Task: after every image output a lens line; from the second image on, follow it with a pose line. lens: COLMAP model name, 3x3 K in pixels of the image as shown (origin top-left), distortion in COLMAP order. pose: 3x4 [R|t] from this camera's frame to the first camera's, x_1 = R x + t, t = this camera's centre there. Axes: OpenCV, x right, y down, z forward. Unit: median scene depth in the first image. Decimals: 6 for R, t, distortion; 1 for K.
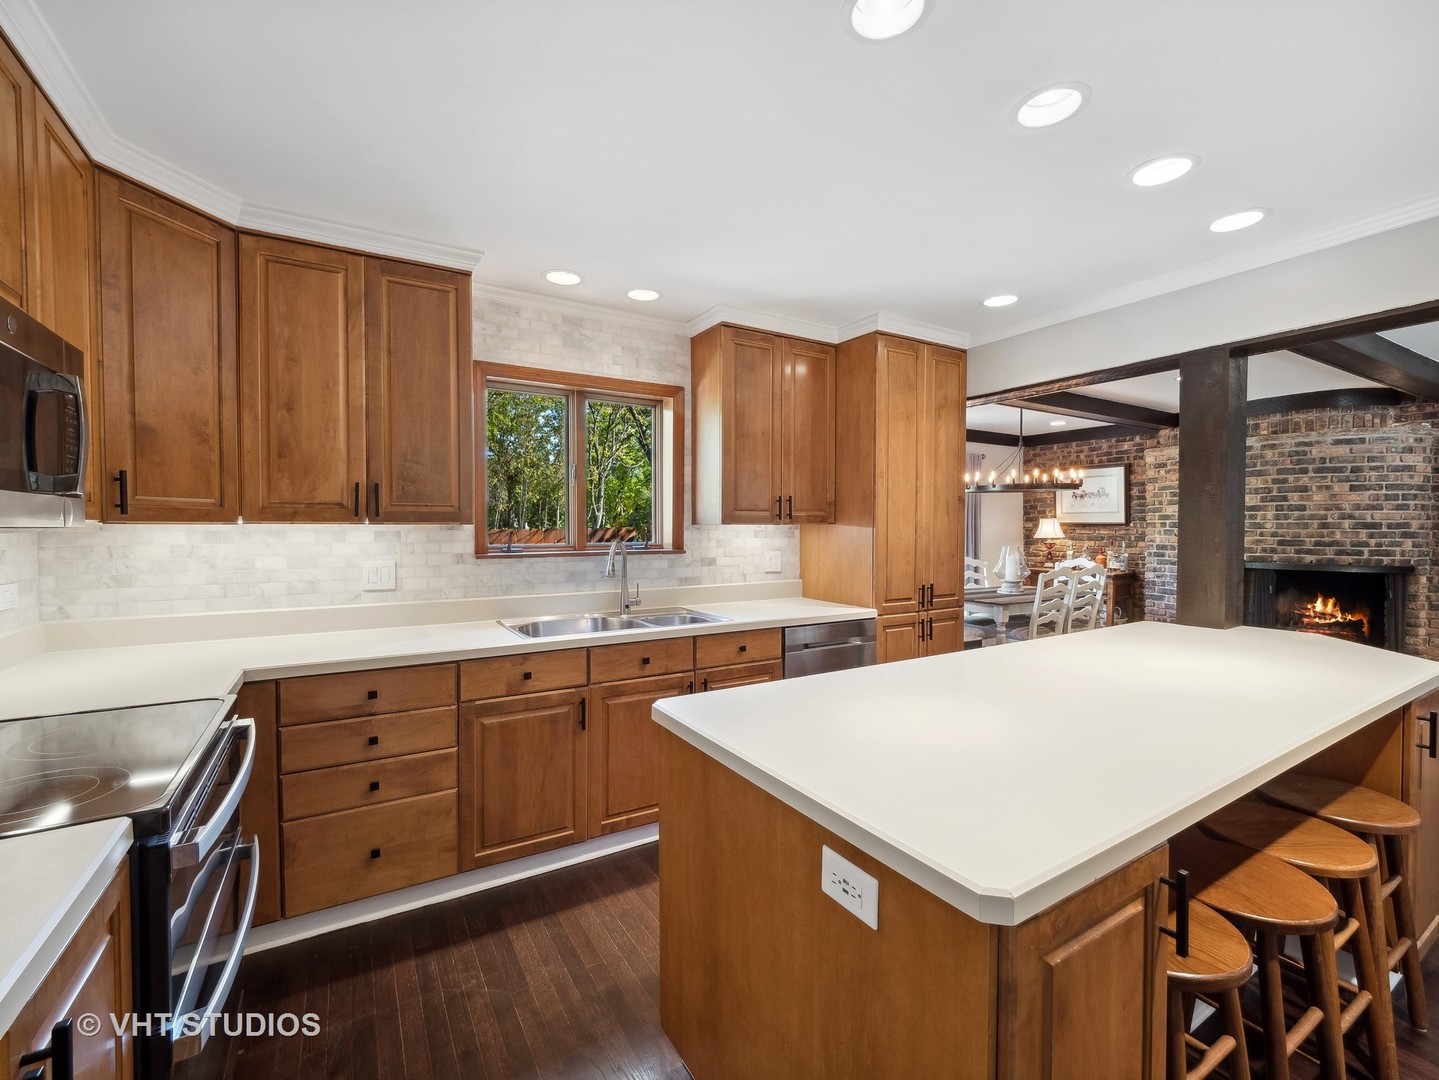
lens RADIAL K [[621.3, 0, 713.1], [0, 621.3, 538.5], [0, 0, 1]] dist [-0.002131, -0.001096]
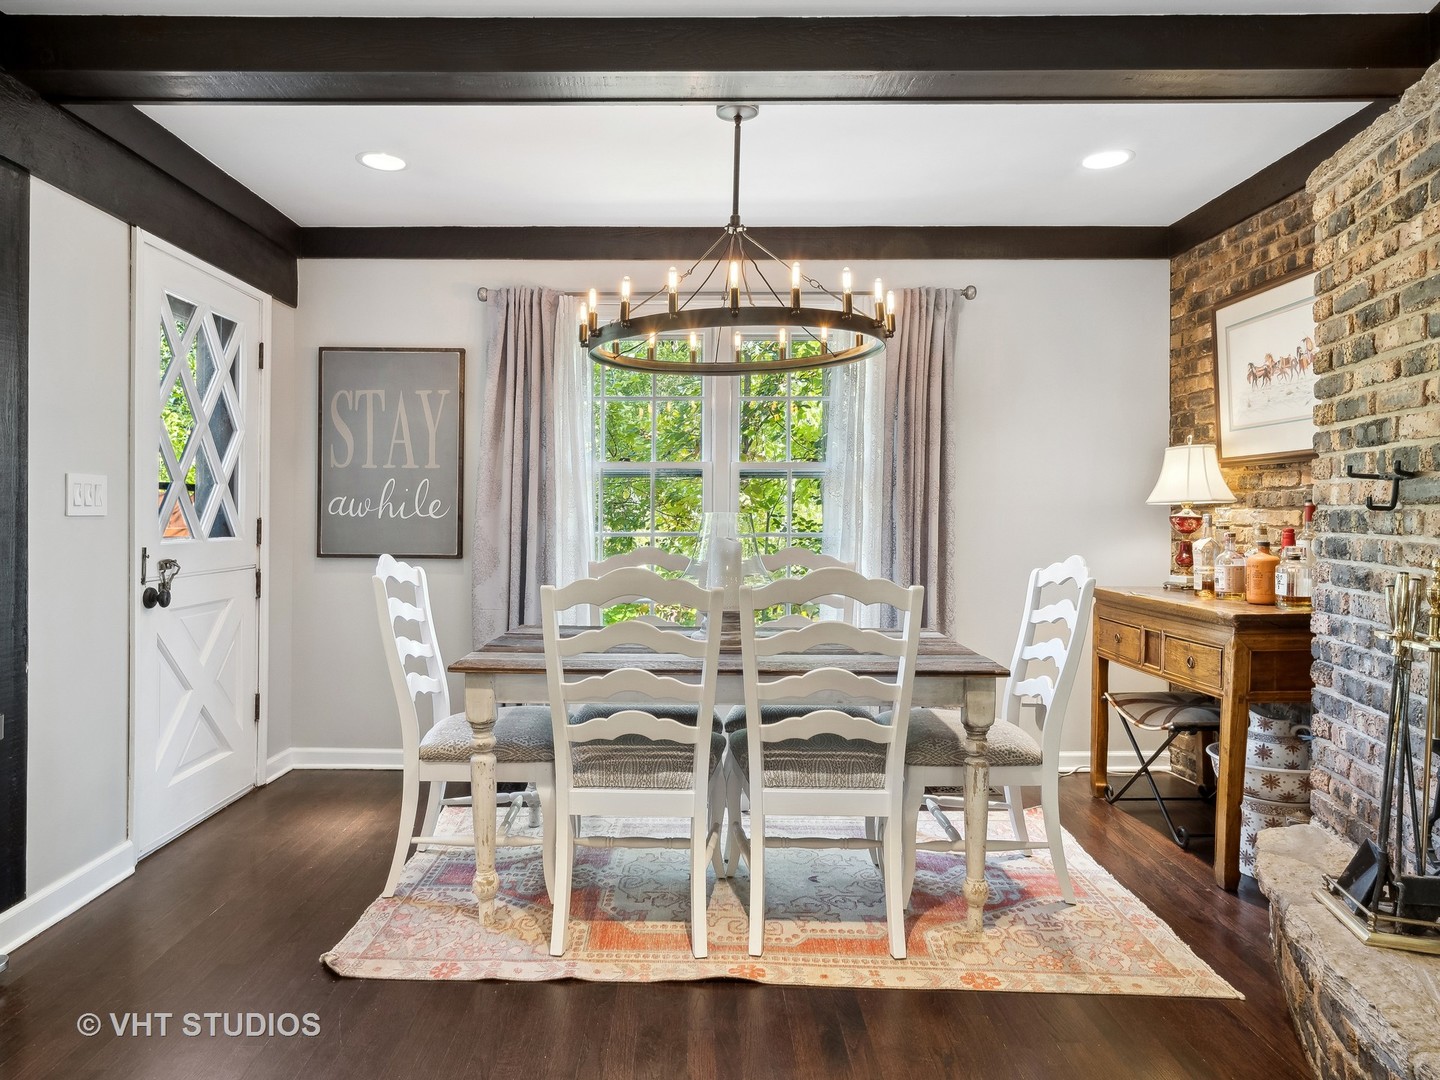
lens RADIAL K [[878.4, 0, 712.4], [0, 878.4, 531.6], [0, 0, 1]] dist [-0.001800, -0.000881]
pose [[0.852531, 0.006404, -0.522638, 0.858336], [-0.007939, 0.999968, -0.000698, 0.025537], [0.522617, 0.004744, 0.852555, 0.664610]]
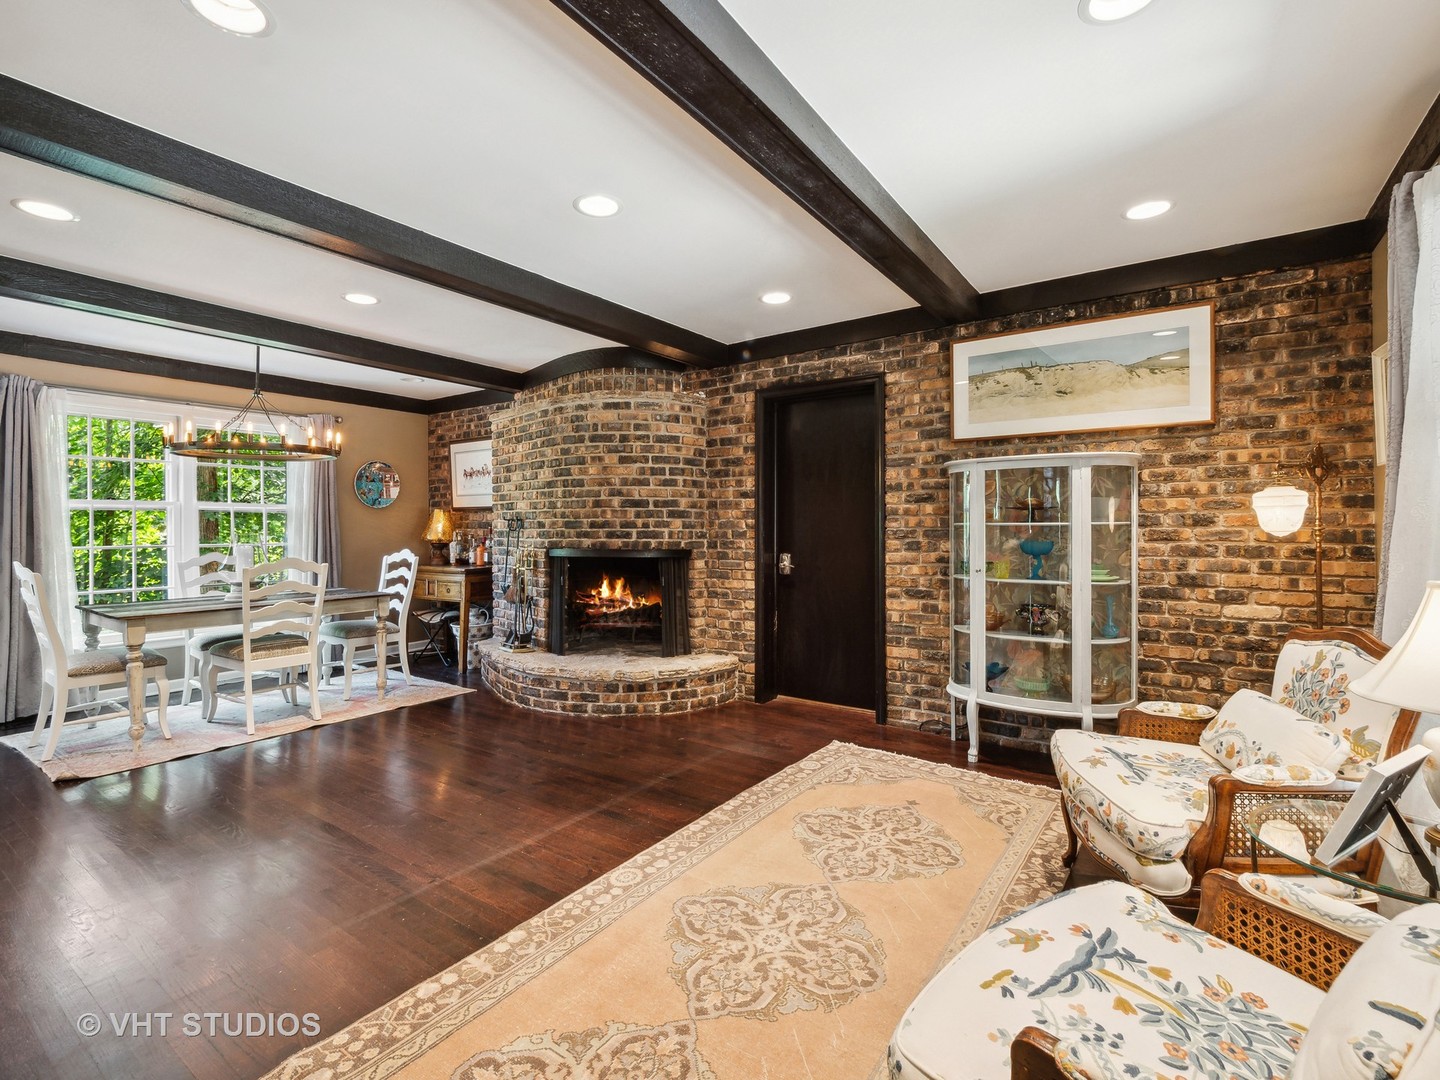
lens RADIAL K [[667.5, 0, 717.6], [0, 667.5, 530.3], [0, 0, 1]] dist [-0.002540, -0.000062]
pose [[0.913813, -0.005335, 0.406099, 0.779879], [0.012508, 0.999809, -0.015011, 0.032358], [-0.405942, 0.018797, 0.913706, 0.097895]]
